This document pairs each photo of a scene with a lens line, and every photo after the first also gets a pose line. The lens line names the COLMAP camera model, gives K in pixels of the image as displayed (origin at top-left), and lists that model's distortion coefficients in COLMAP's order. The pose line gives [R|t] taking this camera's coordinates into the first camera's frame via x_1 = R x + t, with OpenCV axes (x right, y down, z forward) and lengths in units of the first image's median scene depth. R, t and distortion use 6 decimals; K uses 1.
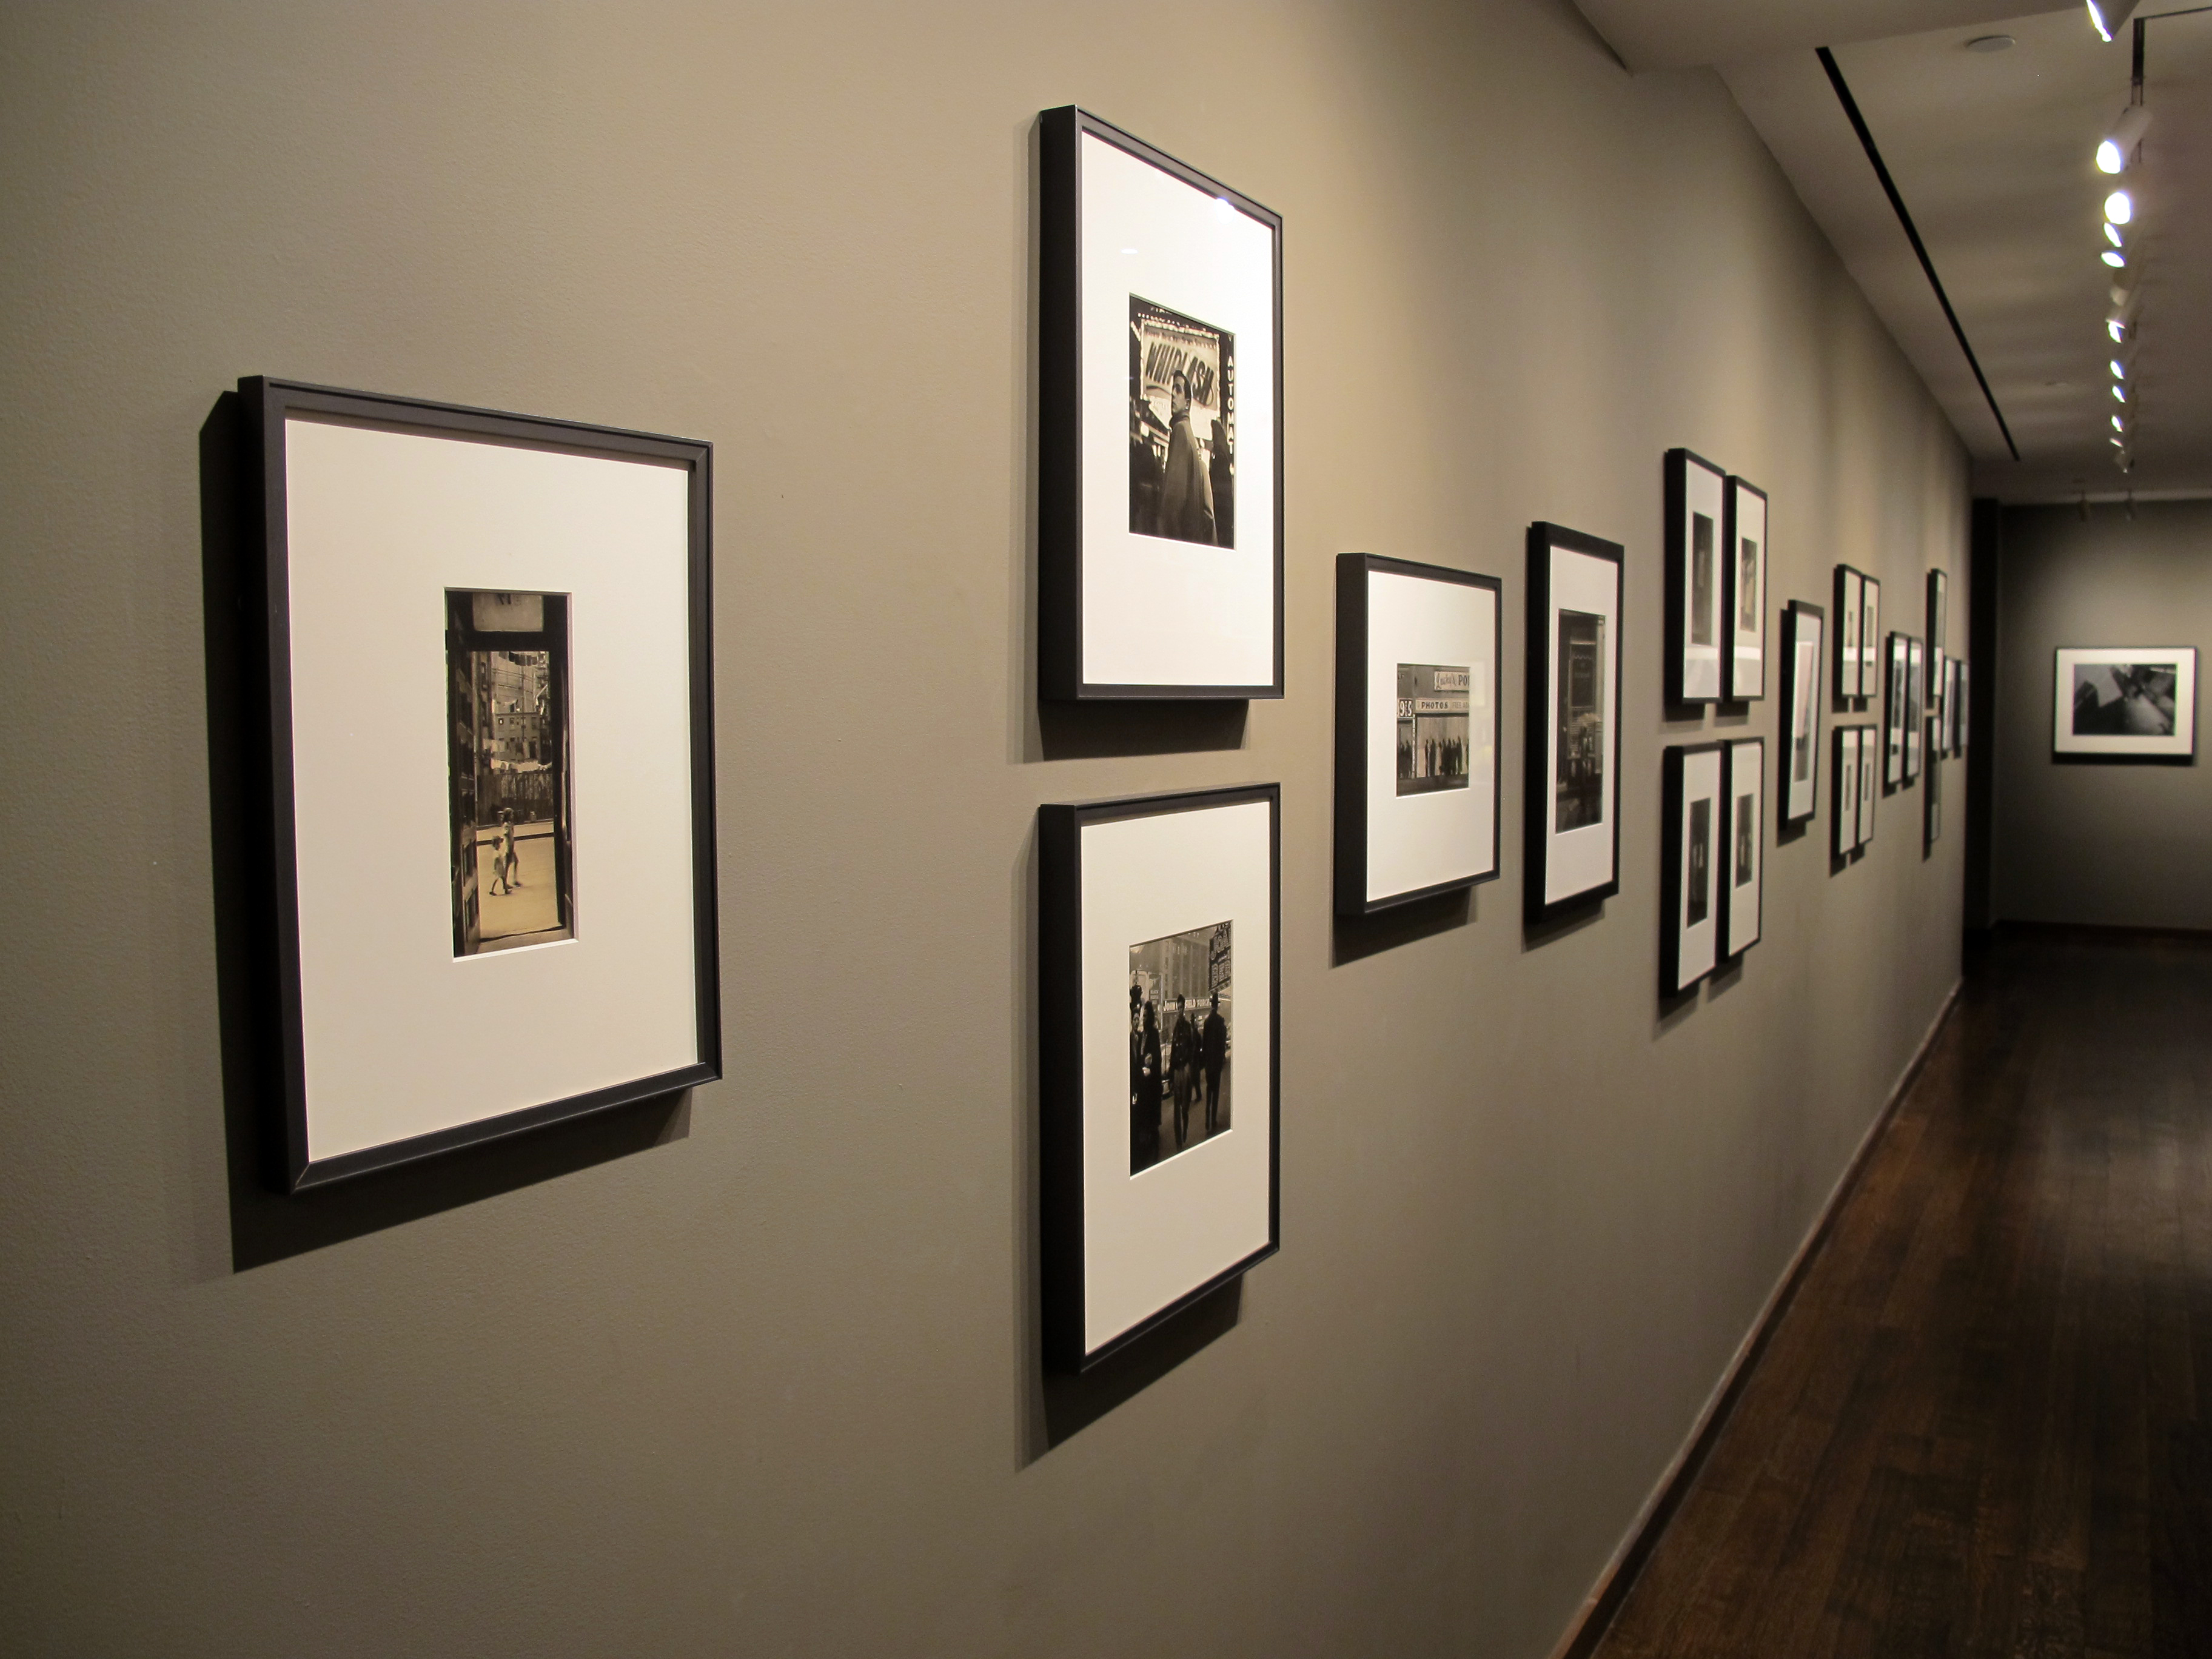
lens RADIAL K [[1864.6, 0, 1106.0], [0, 1864.6, 829.5], [0, 0, 1]] dist [-0.141955, 0.109948]
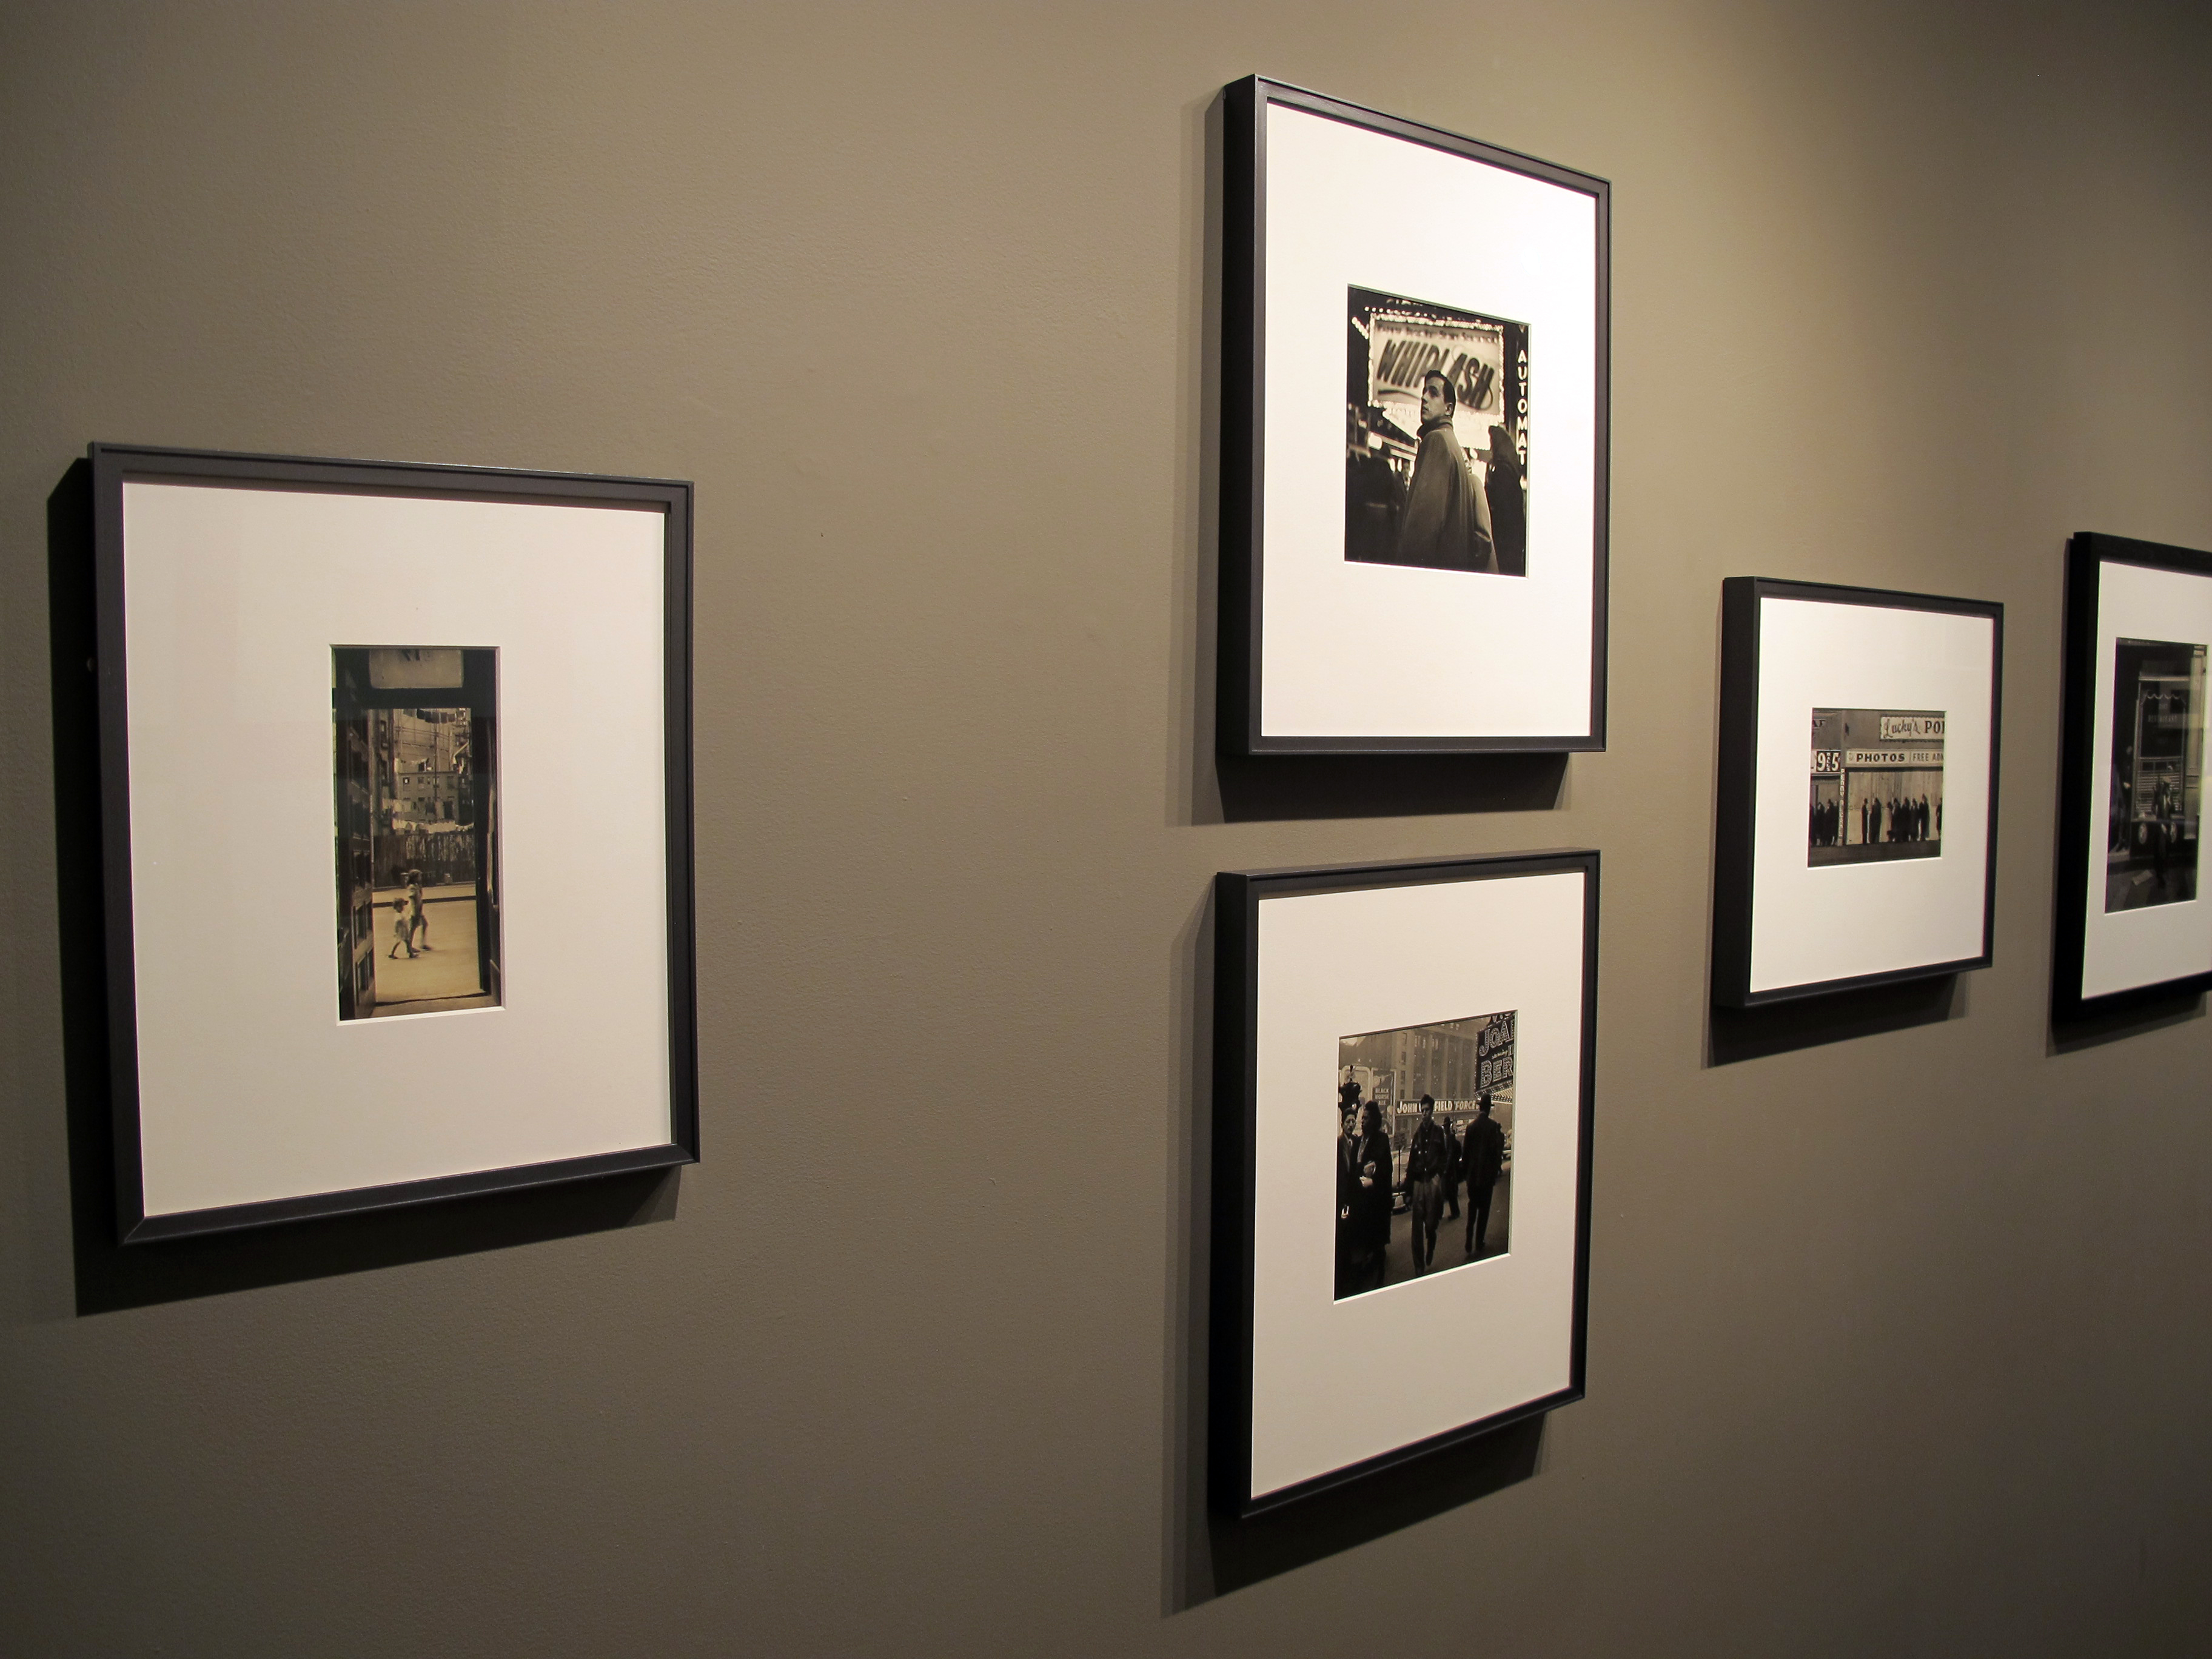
lens RADIAL K [[1864.6, 0, 1106.0], [0, 1864.6, 829.5], [0, 0, 1]] dist [-0.141955, 0.109948]
pose [[0.920032, 0.034538, -0.390317, 0.249556], [-0.037928, 0.999280, -0.000978, -0.029456], [0.390003, 0.015704, 0.920680, 0.161458]]
